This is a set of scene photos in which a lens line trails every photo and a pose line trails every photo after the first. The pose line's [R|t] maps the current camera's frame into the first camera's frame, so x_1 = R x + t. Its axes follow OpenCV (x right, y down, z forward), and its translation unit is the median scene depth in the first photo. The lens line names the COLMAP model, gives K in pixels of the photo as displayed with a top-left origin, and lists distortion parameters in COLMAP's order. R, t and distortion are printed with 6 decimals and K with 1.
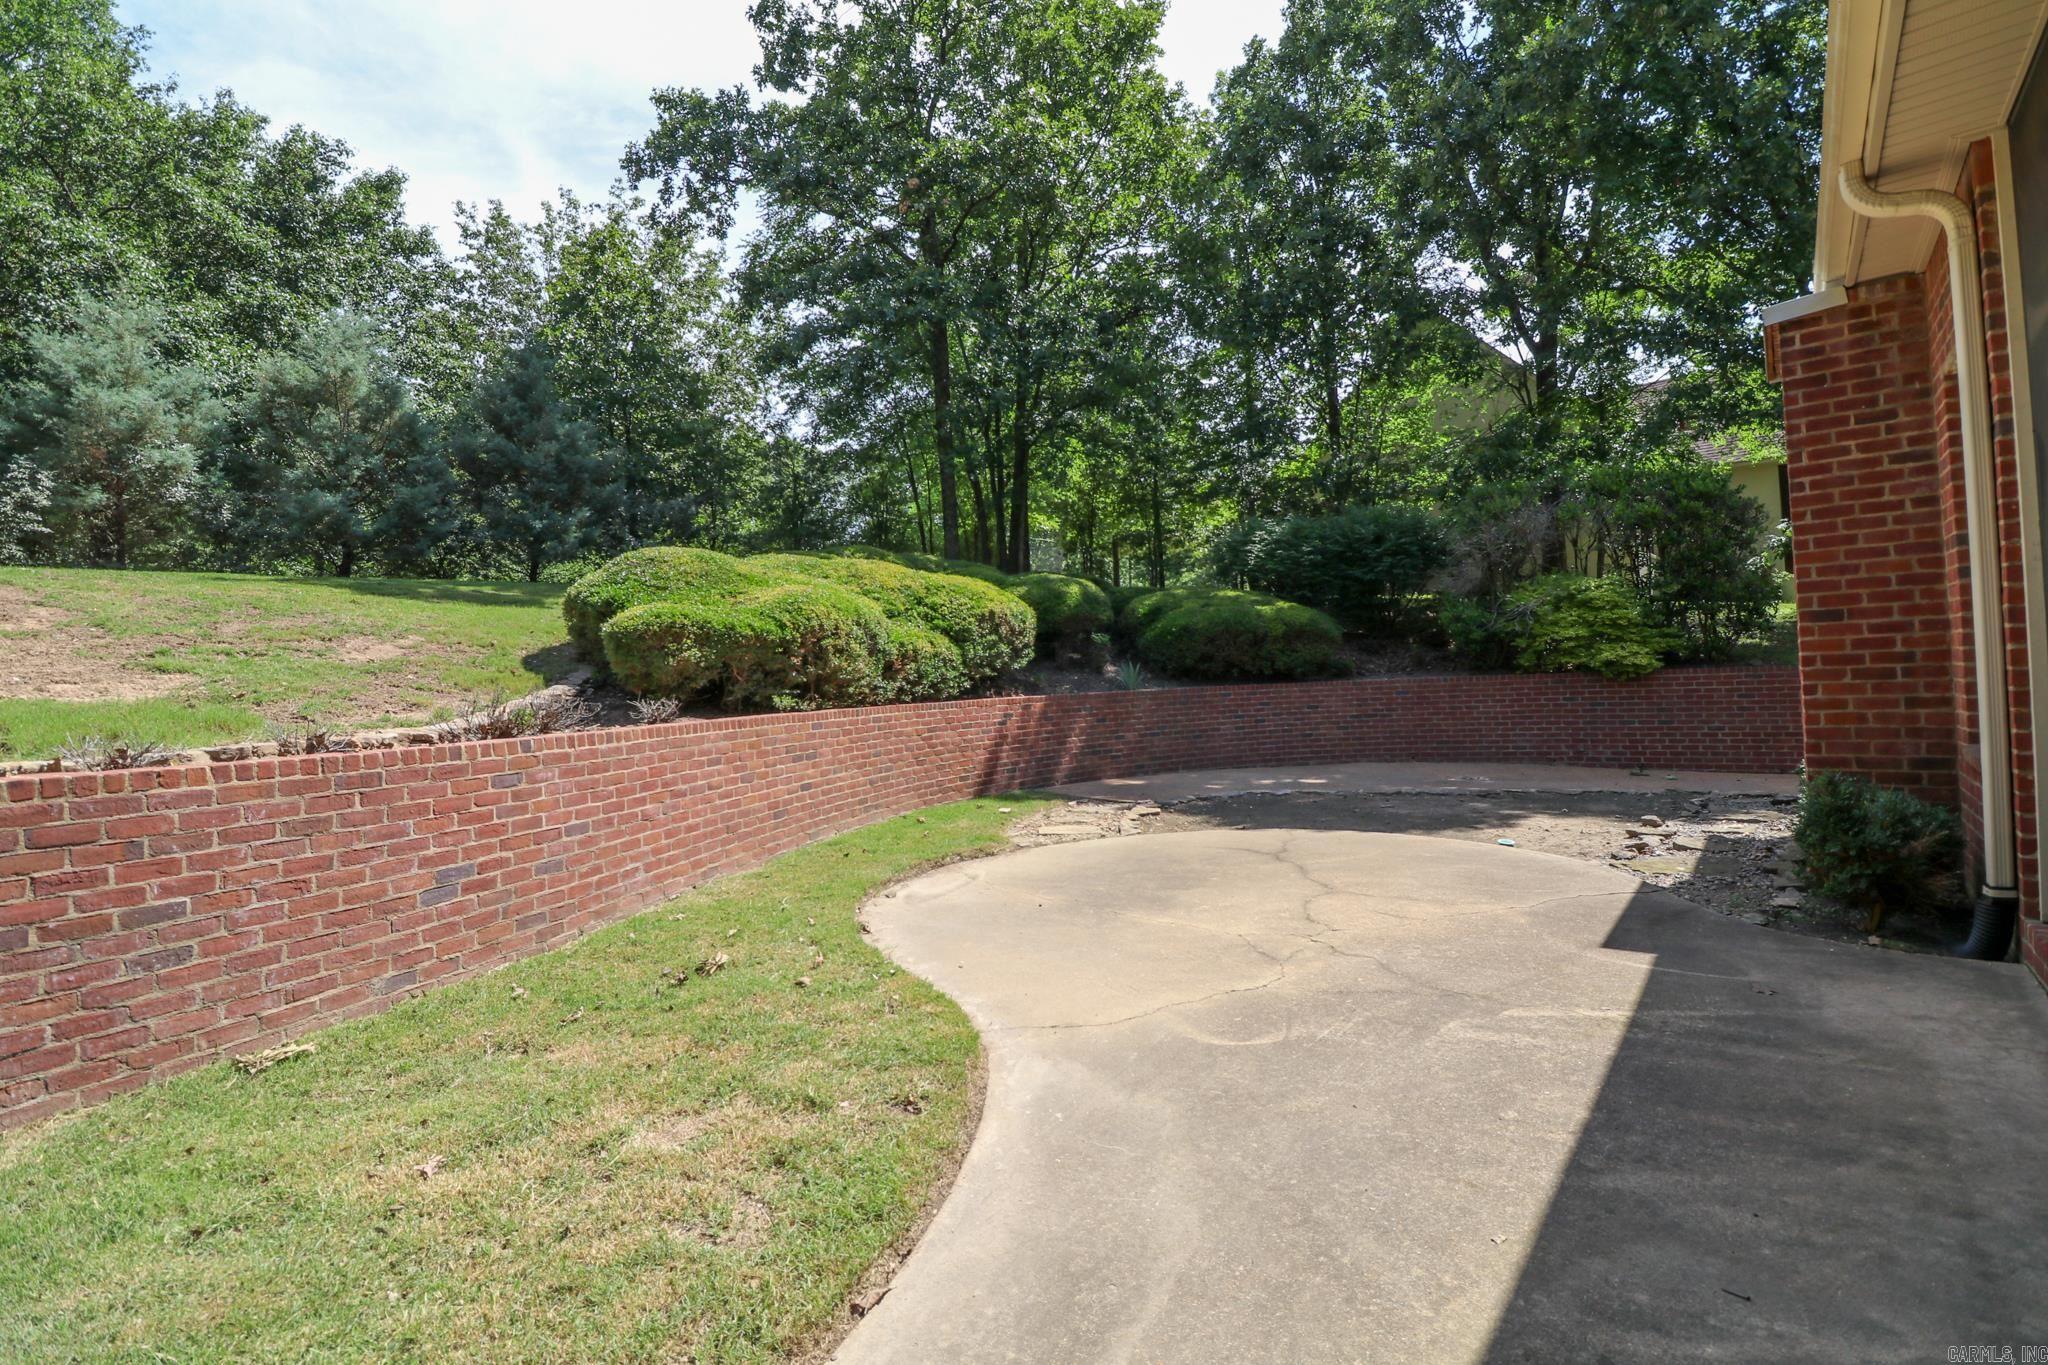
lens RADIAL K [[948.2, 0, 1016.7], [0, 948.2, 660.9], [0, 0, 1]] dist [0.003142, -0.014937]
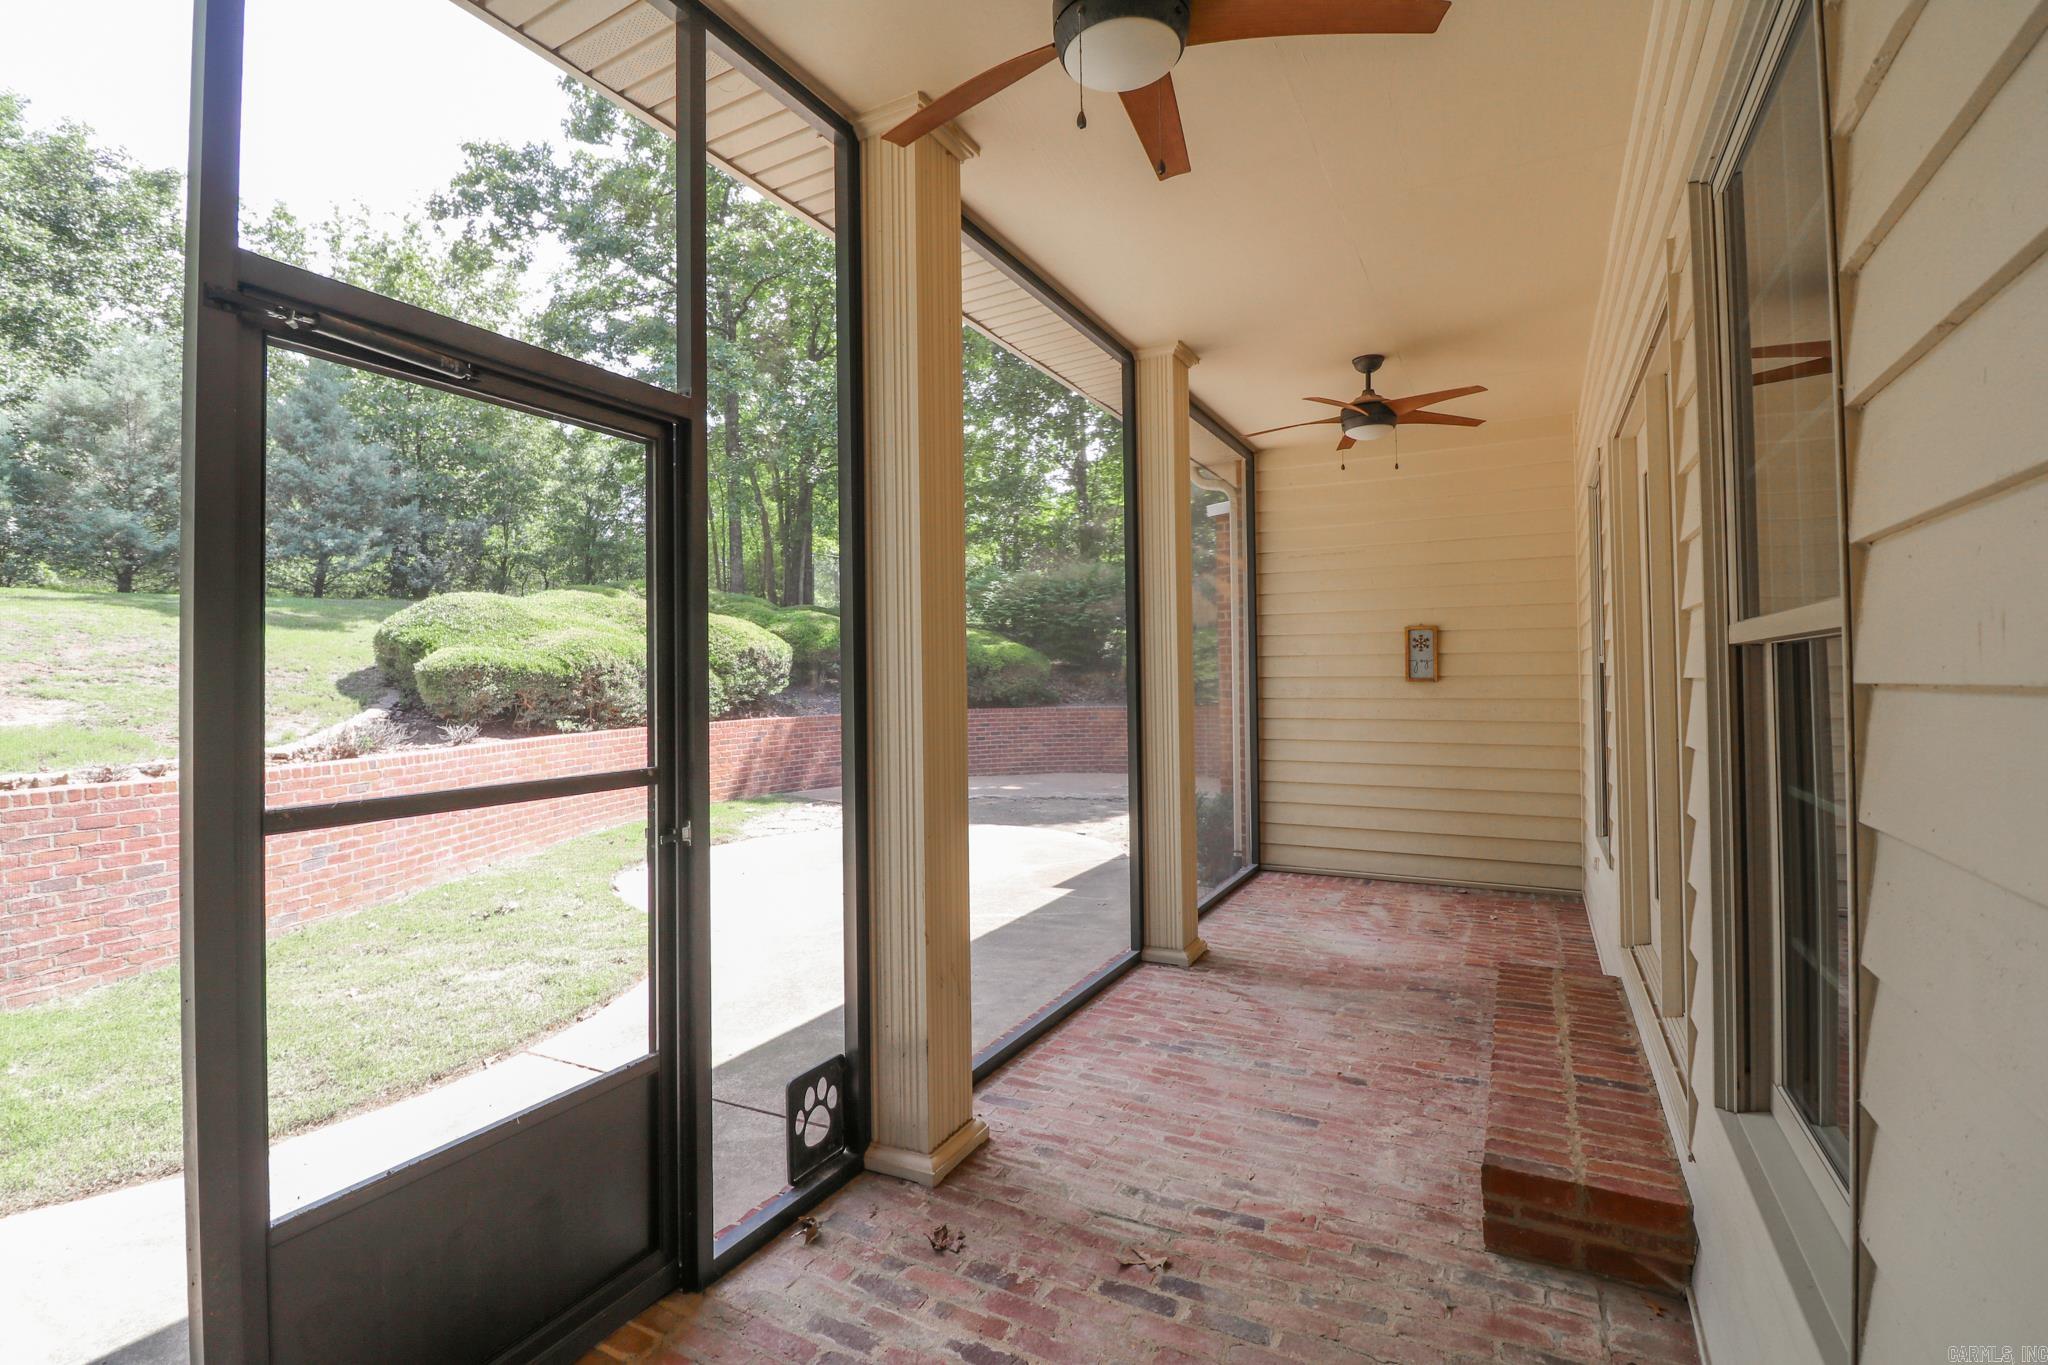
lens RADIAL K [[948.2, 0, 1016.7], [0, 948.2, 660.9], [0, 0, 1]] dist [0.003142, -0.014937]
pose [[0.980716, 0.031163, 0.192936, 0.097621], [-0.030782, 0.999514, -0.004971, -0.053489], [-0.192997, -0.001064, 0.981199, -0.357731]]
